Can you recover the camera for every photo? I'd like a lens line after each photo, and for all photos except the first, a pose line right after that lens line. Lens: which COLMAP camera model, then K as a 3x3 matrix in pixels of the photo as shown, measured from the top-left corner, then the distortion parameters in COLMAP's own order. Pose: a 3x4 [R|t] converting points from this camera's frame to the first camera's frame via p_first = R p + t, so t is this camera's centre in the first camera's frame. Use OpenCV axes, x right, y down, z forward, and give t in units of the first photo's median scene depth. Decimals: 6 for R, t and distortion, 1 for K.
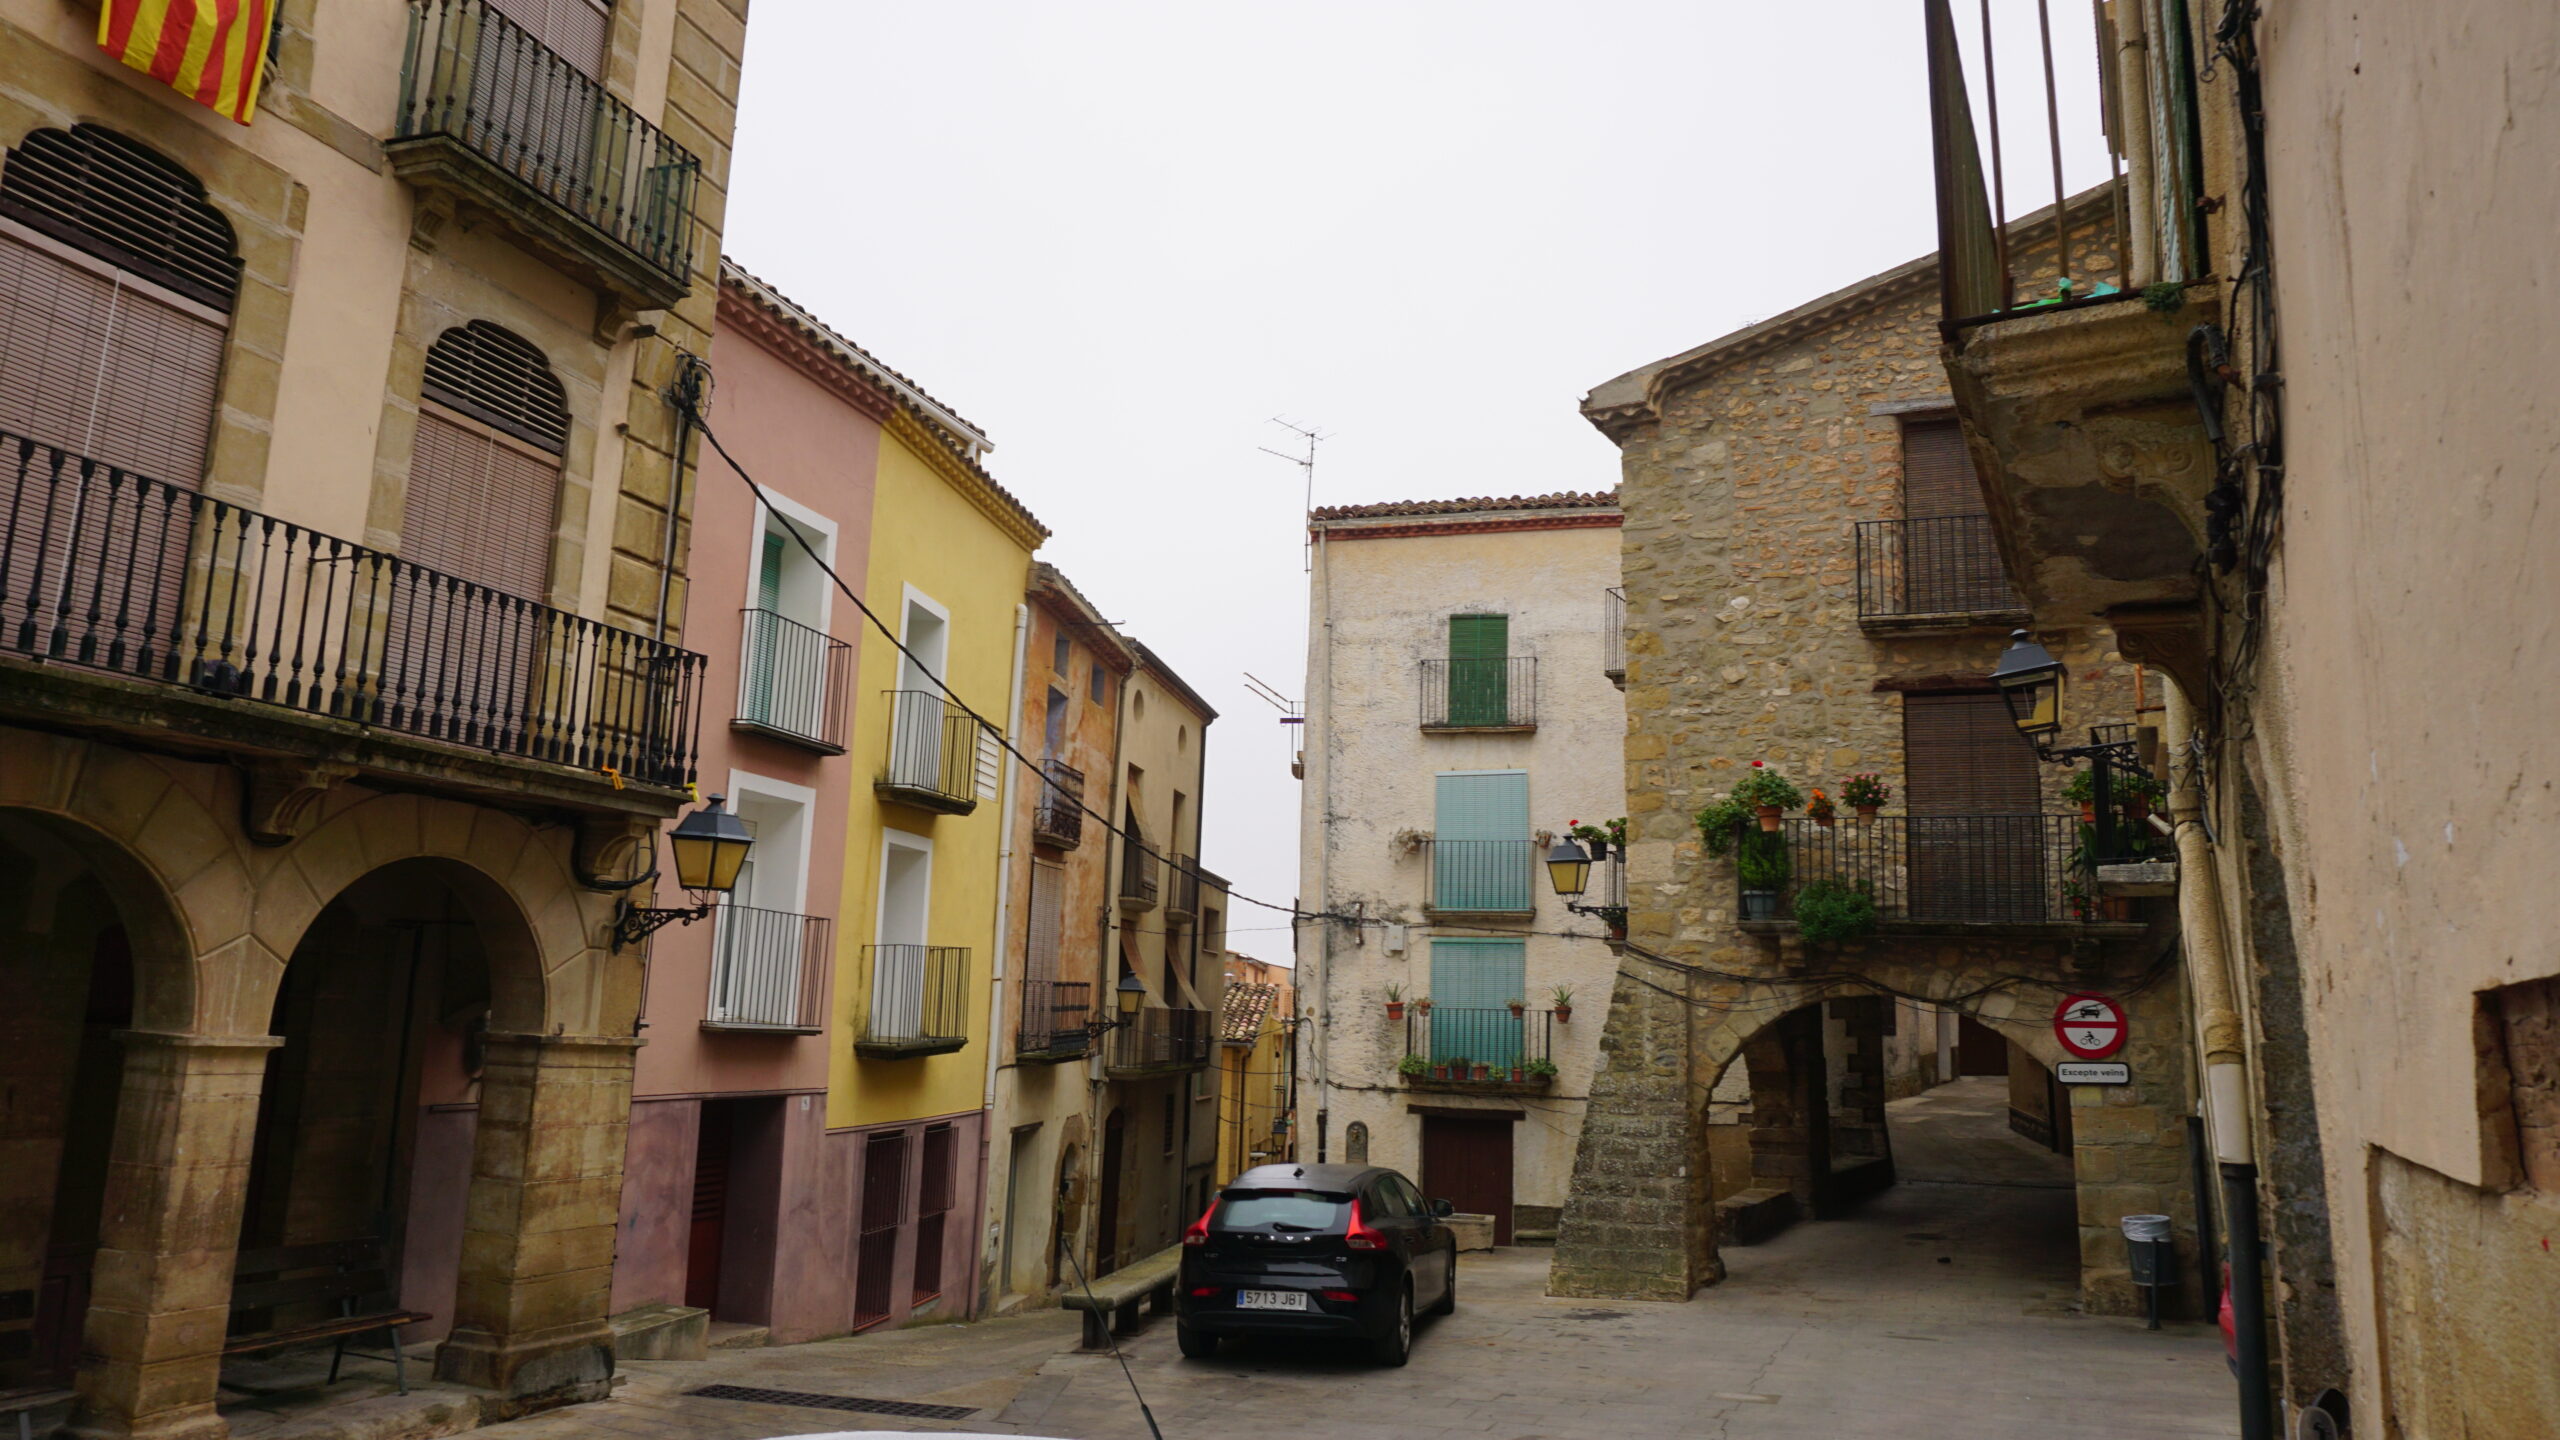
lens RADIAL K [[1680.4, 0, 1290.3], [0, 1680.4, 714.9], [0, 0, 1]] dist [-0.044703, -0.002538]
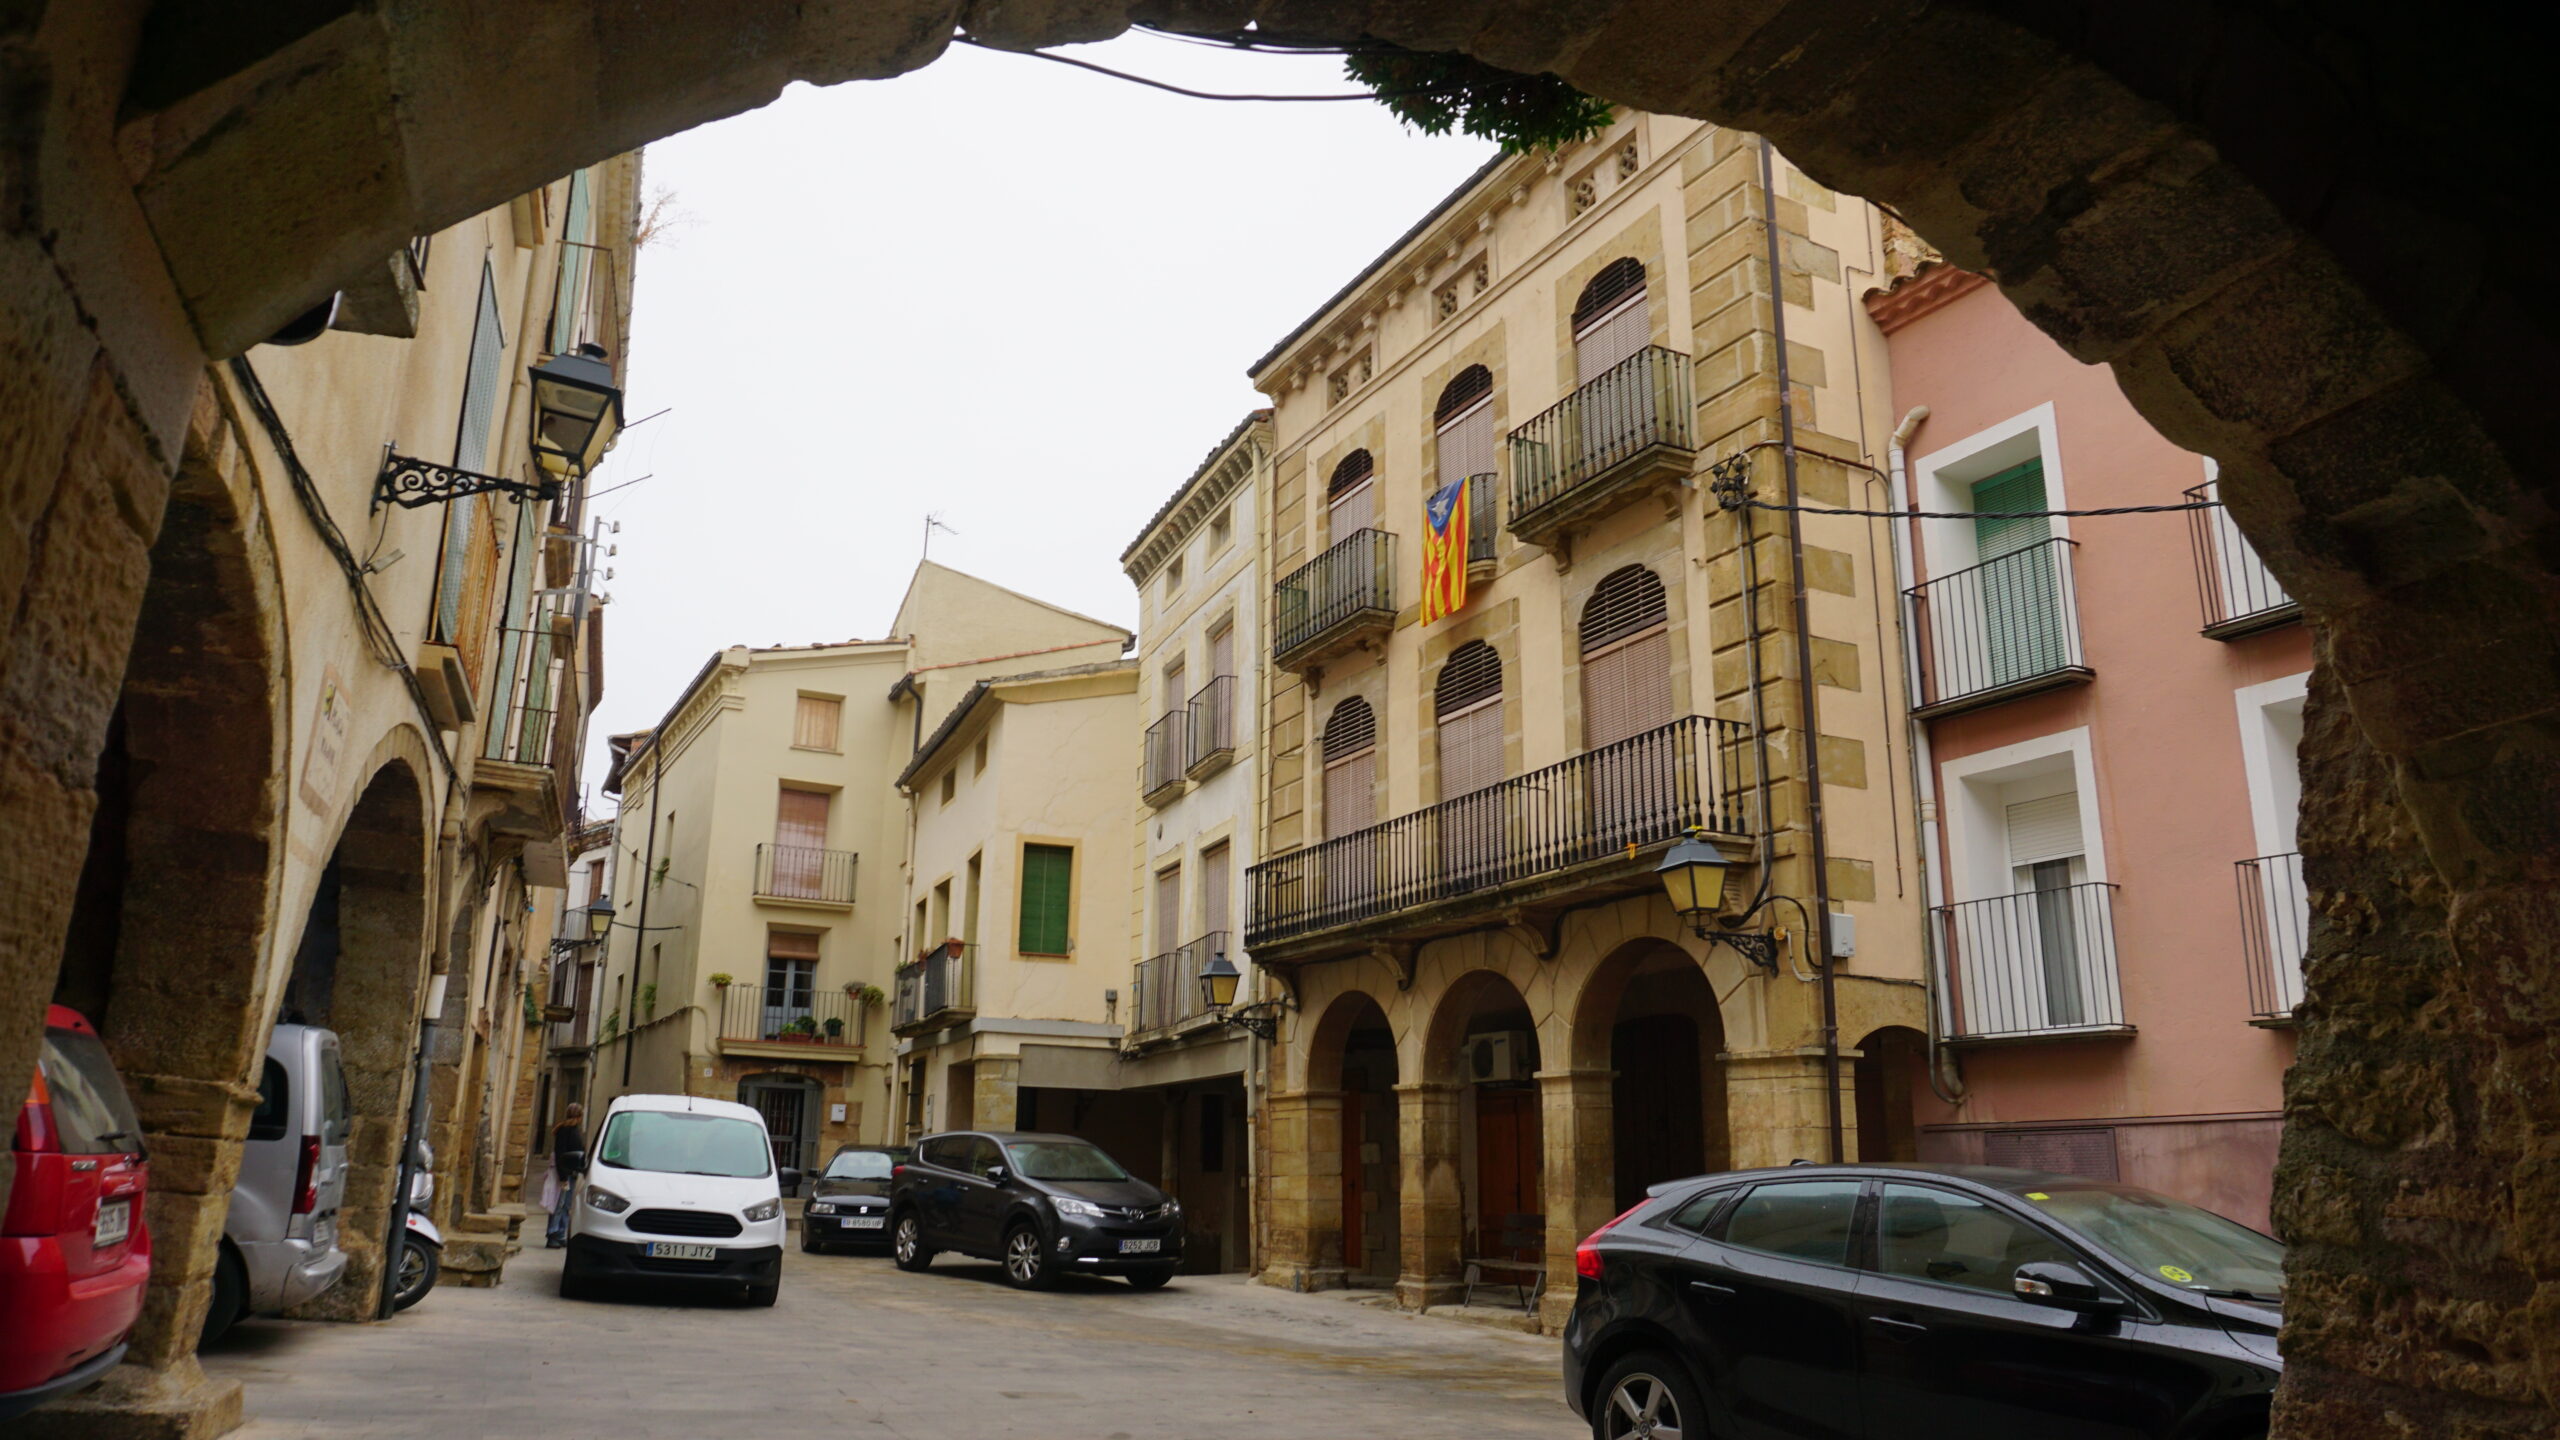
lens RADIAL K [[1680.4, 0, 1286.7], [0, 1680.4, 715.9], [0, 0, 1]] dist [-0.044703, -0.002538]
pose [[-0.678944, -0.231212, -0.696833, 0.671303], [0.100004, 0.911148, -0.399760, 0.413936], [0.727348, -0.341101, -0.595496, 1.537760]]
